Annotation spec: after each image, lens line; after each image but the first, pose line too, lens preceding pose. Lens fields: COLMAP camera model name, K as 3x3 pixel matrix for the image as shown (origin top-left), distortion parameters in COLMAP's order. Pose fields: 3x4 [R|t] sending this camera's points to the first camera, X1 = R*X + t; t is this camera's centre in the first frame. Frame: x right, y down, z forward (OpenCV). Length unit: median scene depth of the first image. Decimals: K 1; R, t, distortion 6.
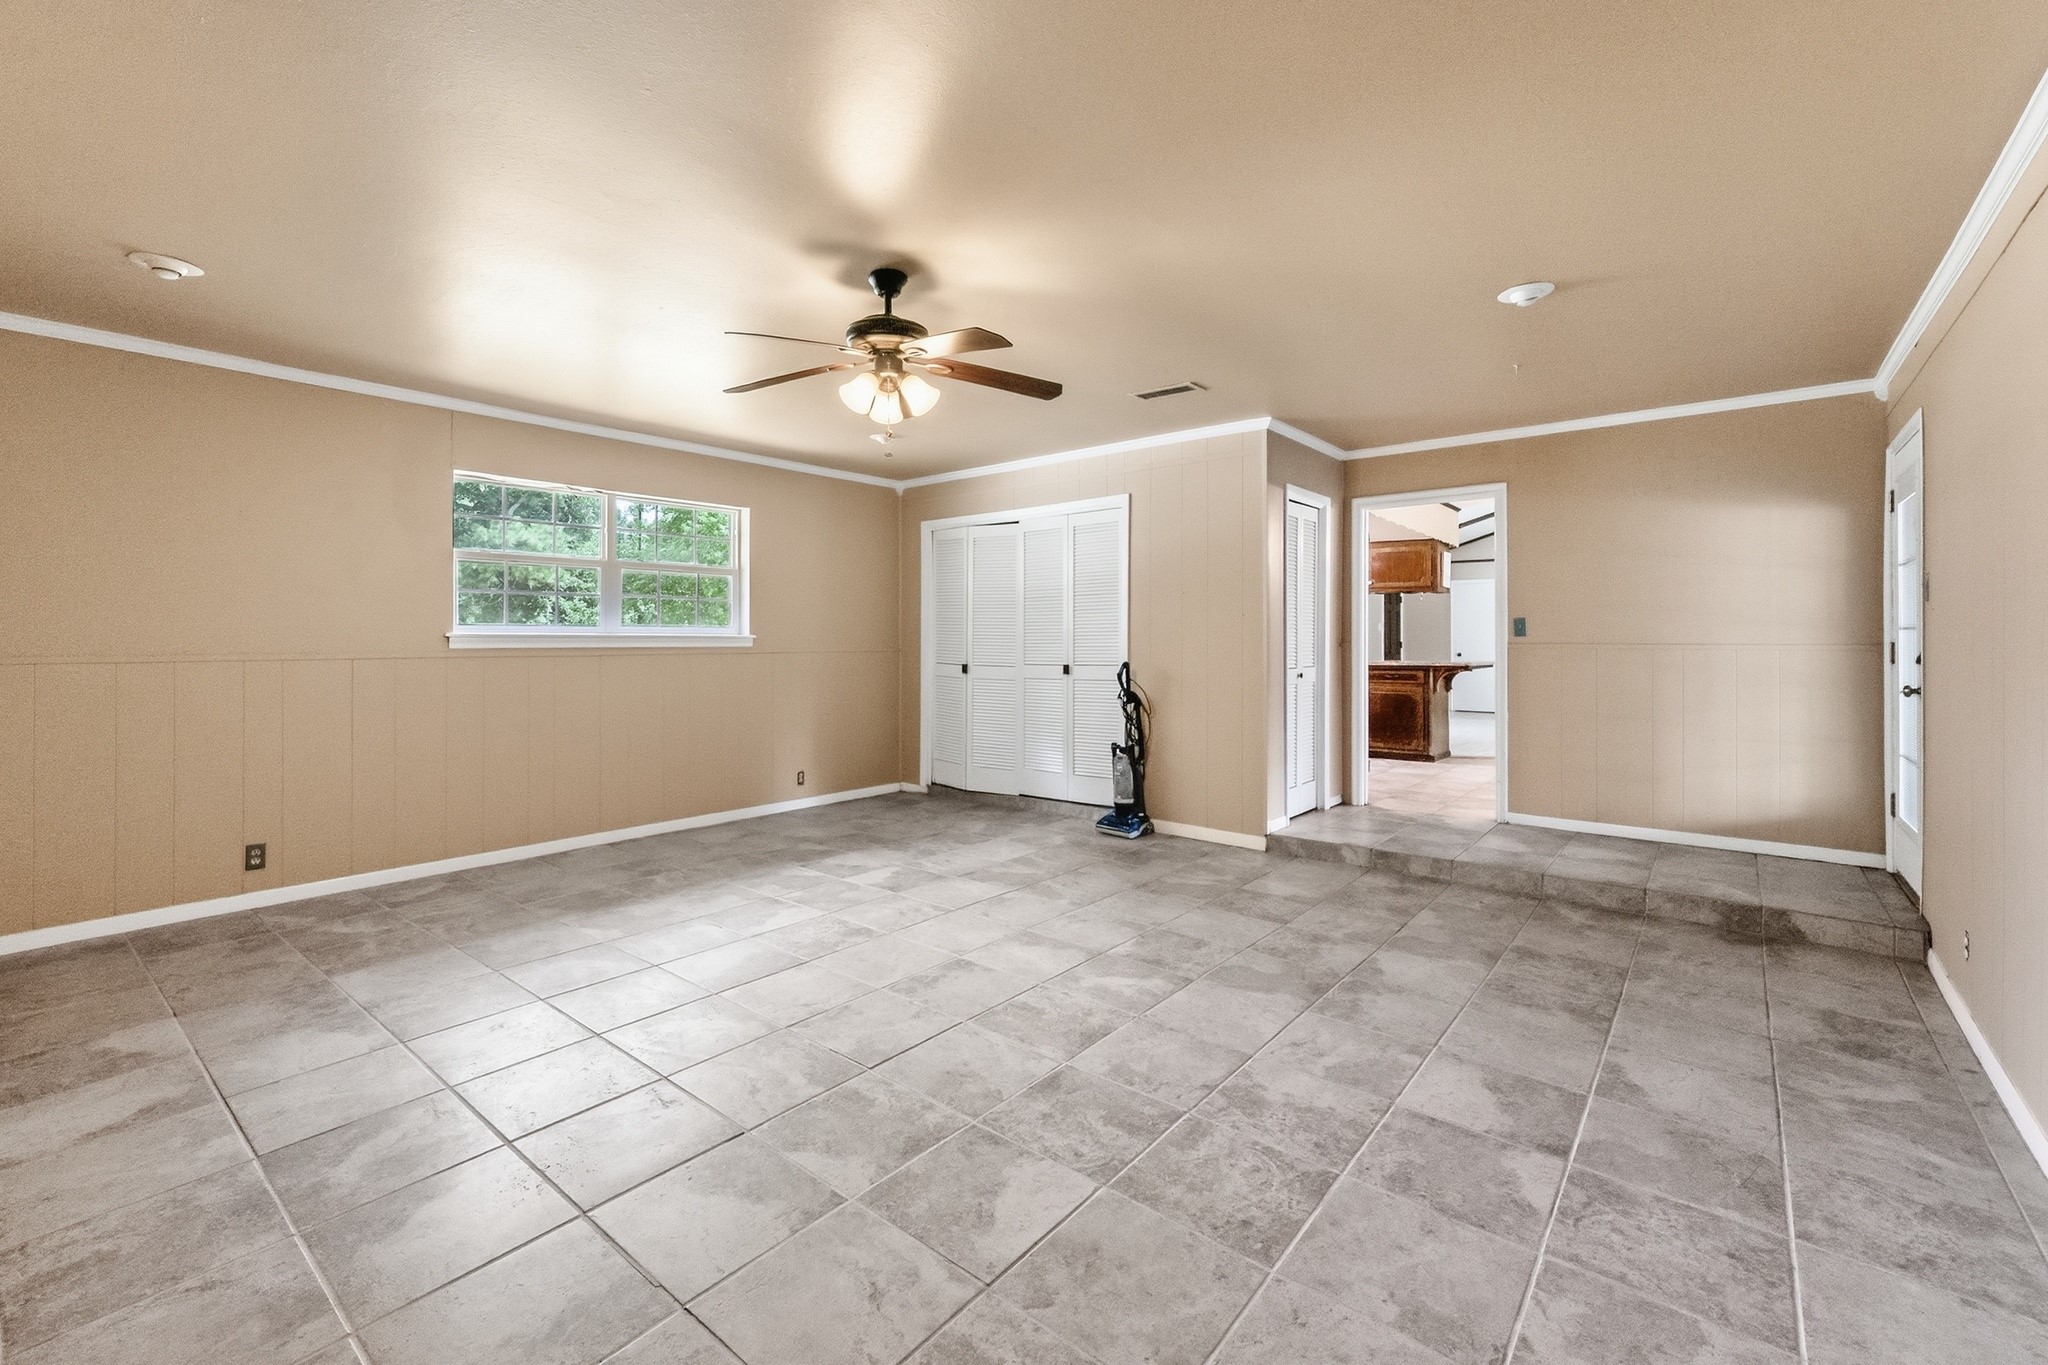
lens RADIAL K [[865.0, 0, 1027.0], [0, 865.0, 638.0], [0, 0, 1]] dist [-0.002078, 0.000259]
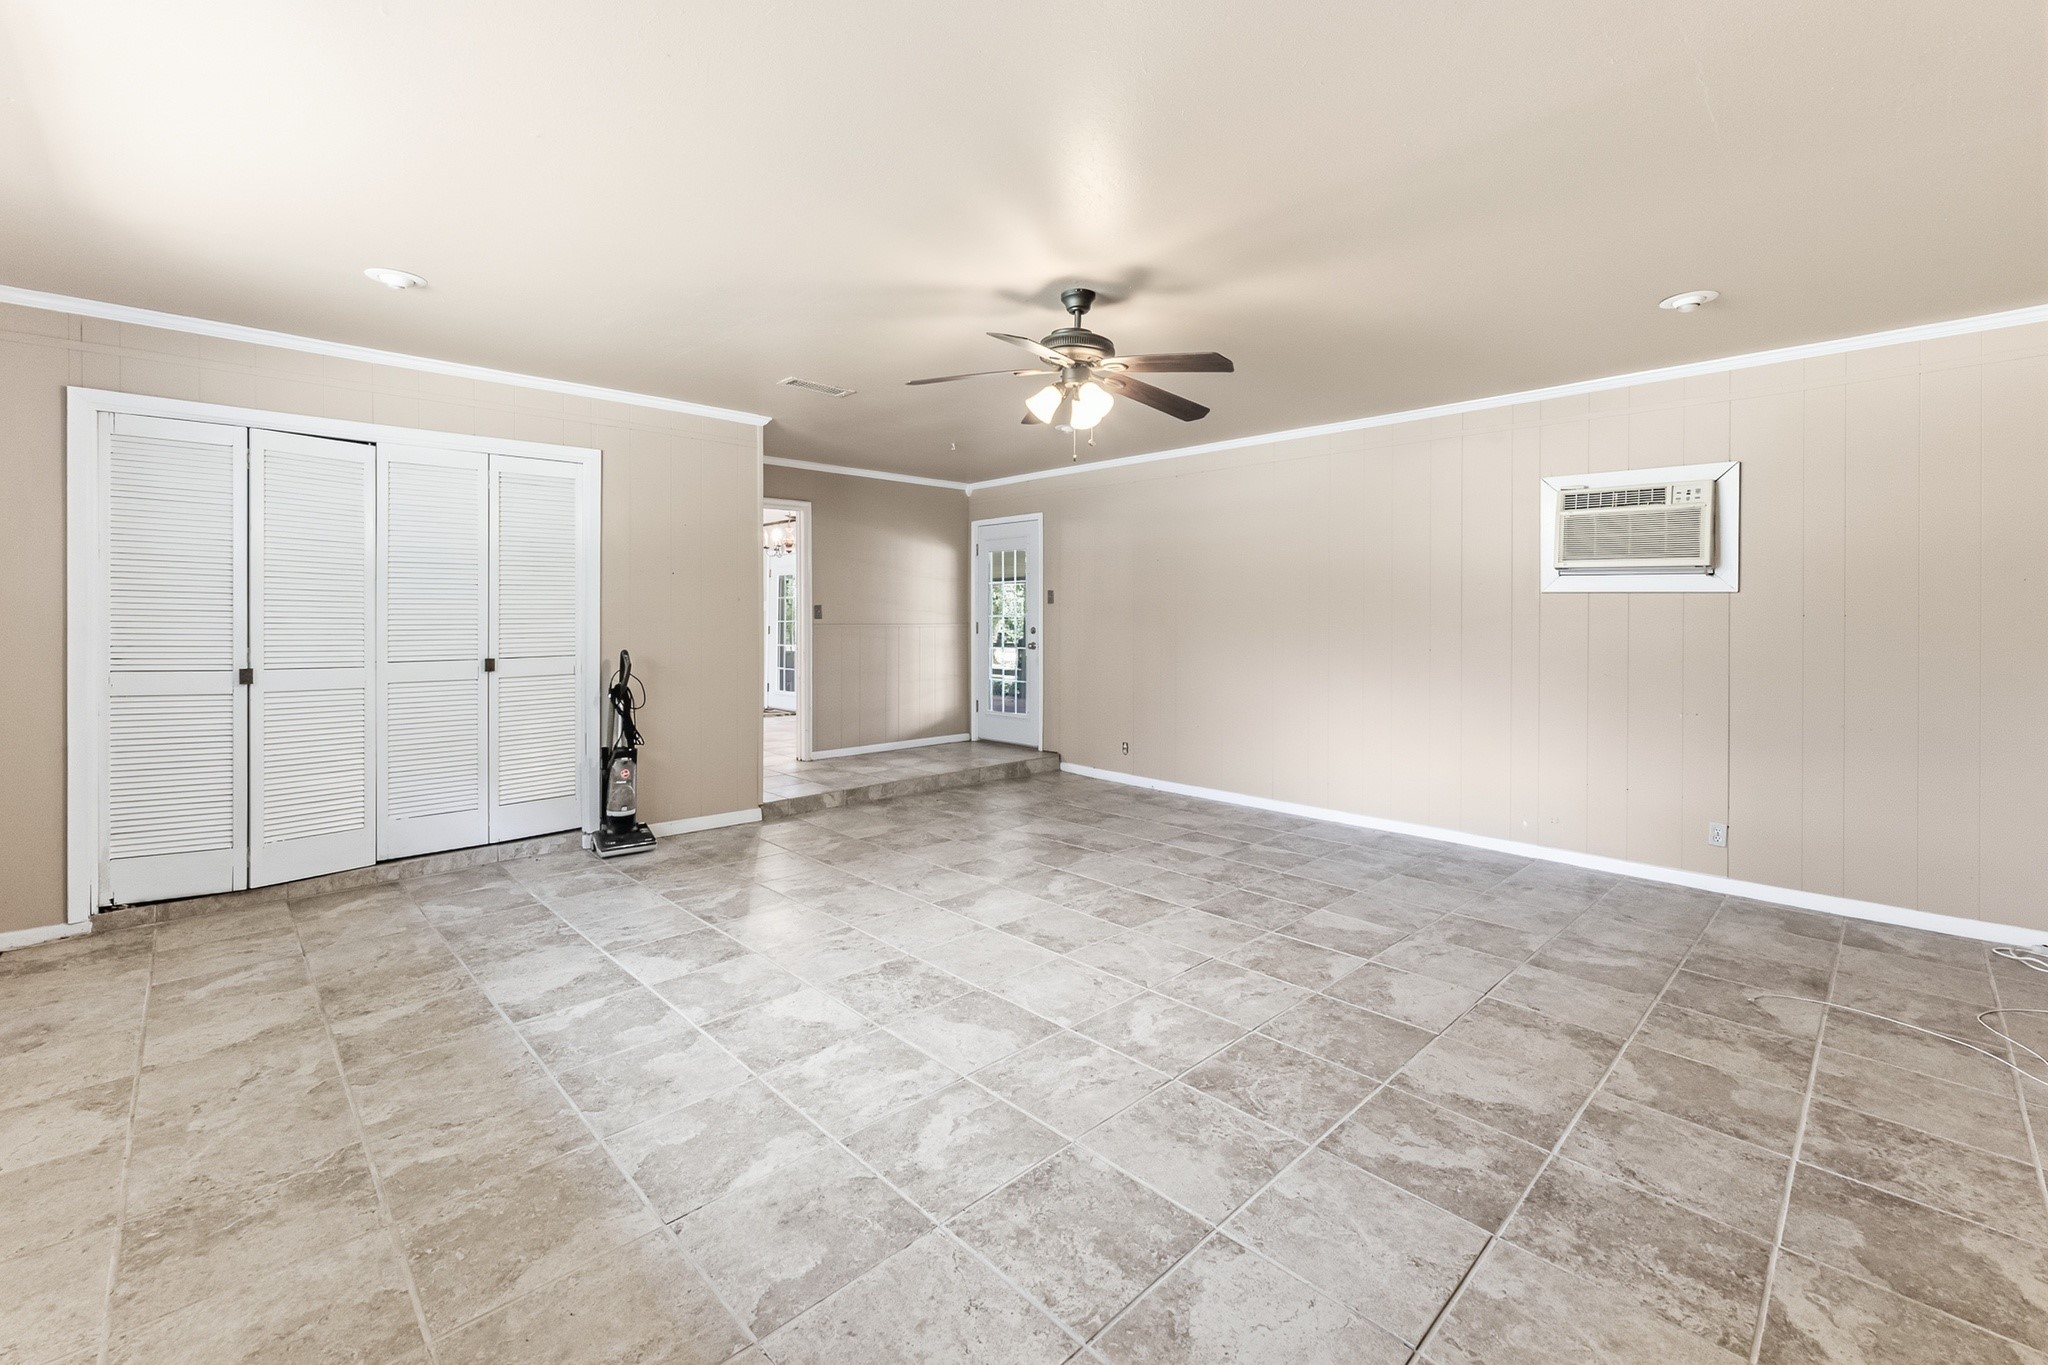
lens RADIAL K [[865.0, 0, 1002.6], [0, 865.0, 614.4], [0, 0, 1]] dist [-0.002078, 0.000259]
pose [[0.129872, 0.001425, 0.991530, -1.529953], [-0.001652, 0.999998, -0.001221, -0.015622], [-0.991529, -0.001479, 0.129874, 1.160386]]
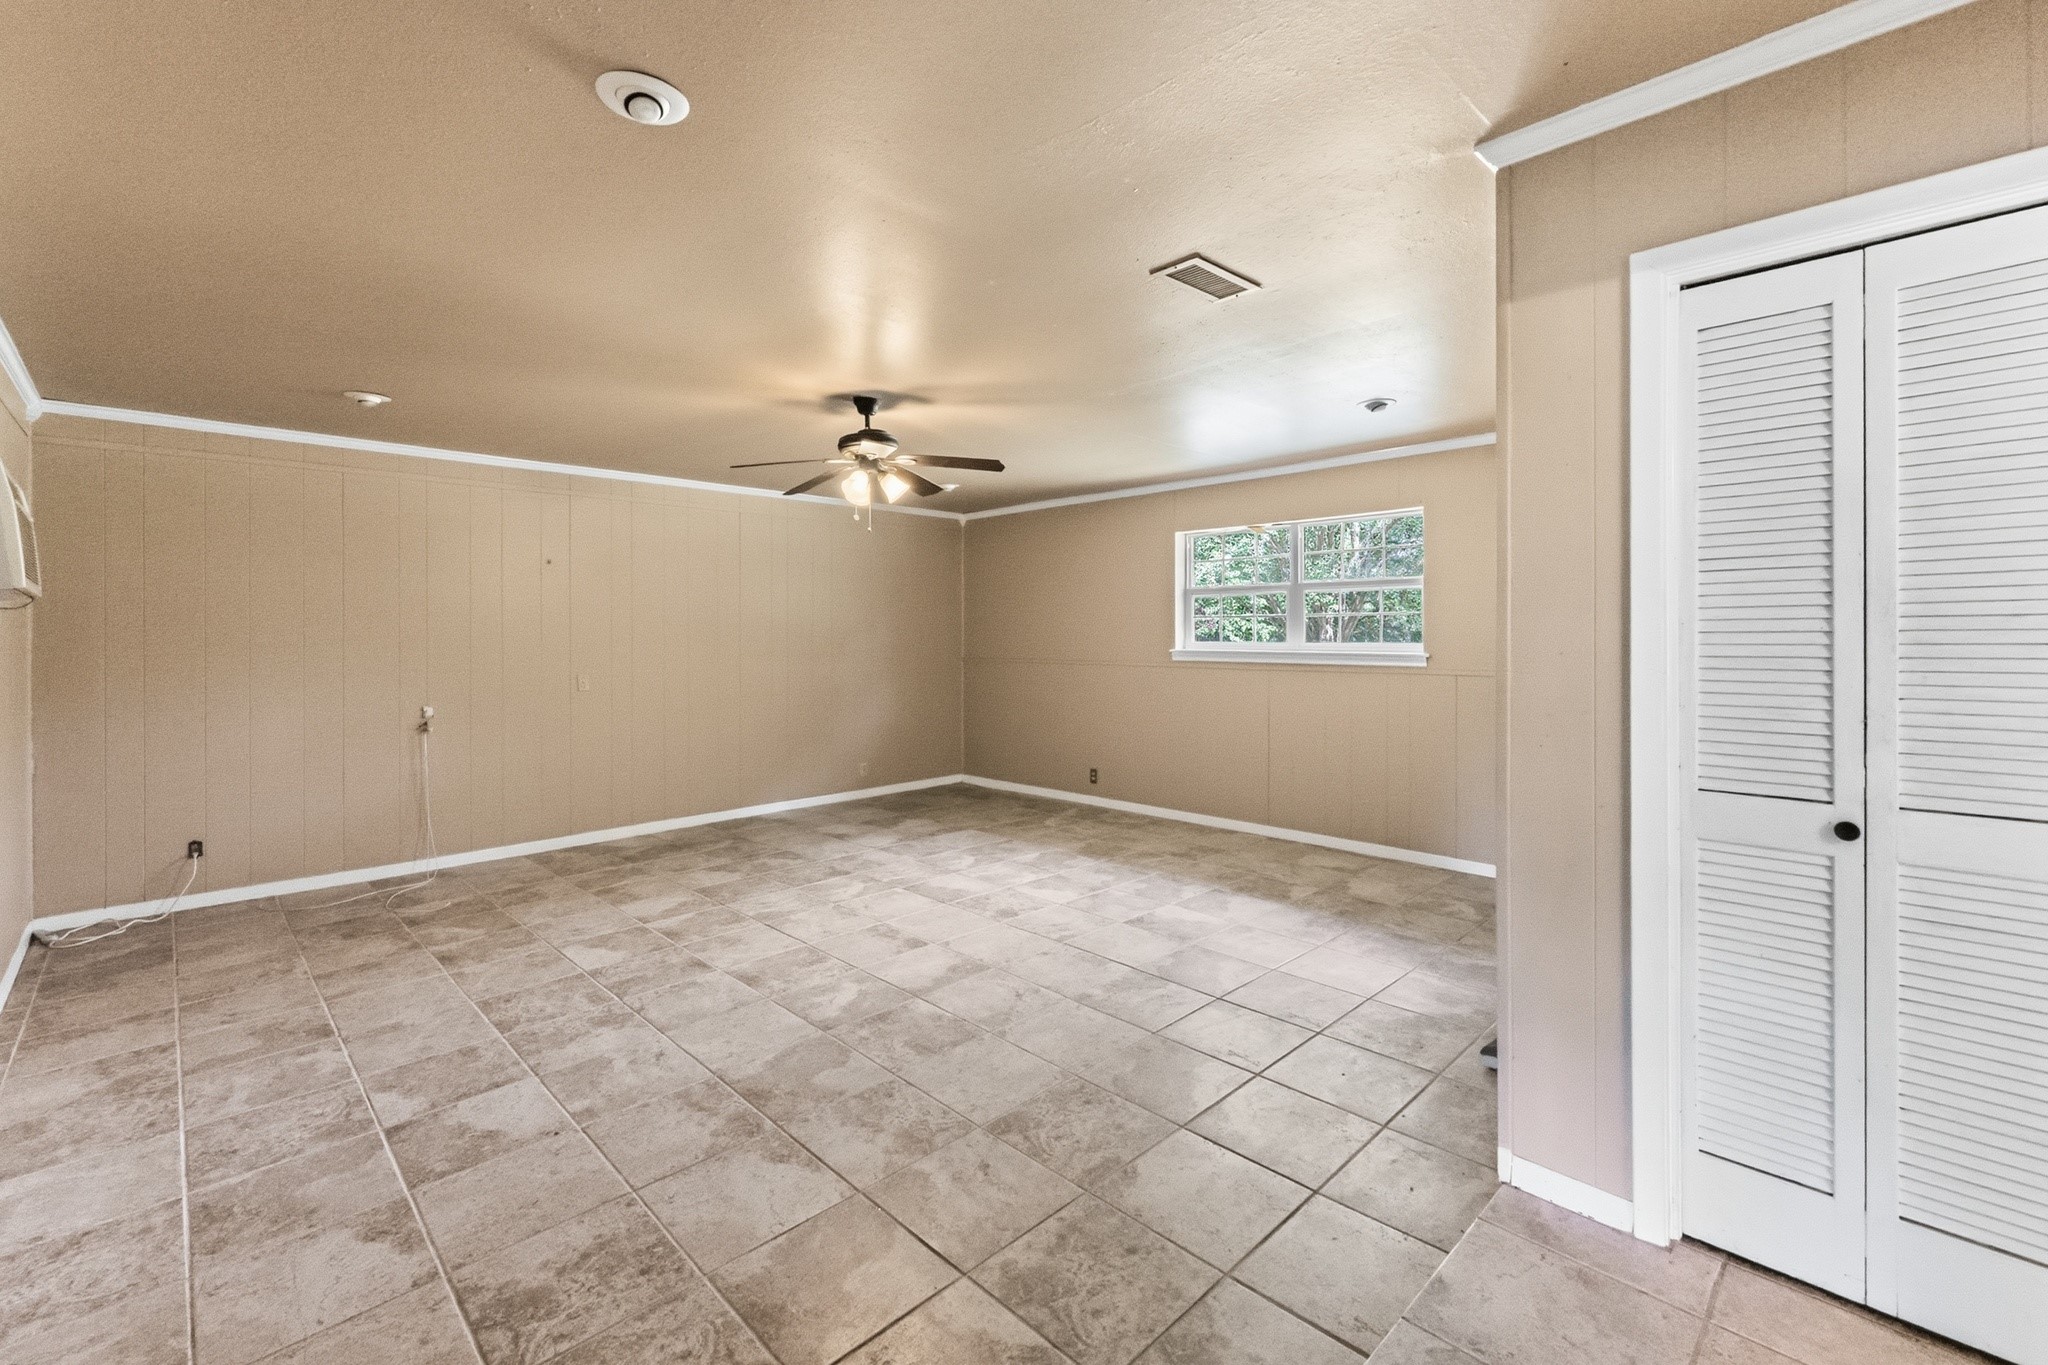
lens RADIAL K [[865.0, 0, 1009.5], [0, 865.0, 638.1], [0, 0, 1]] dist [-0.002078, 0.000259]
pose [[-0.109498, 0.003697, -0.993980, 1.437984], [0.001688, 0.999992, 0.003534, -0.057345], [0.993986, -0.001291, -0.109503, 1.674402]]
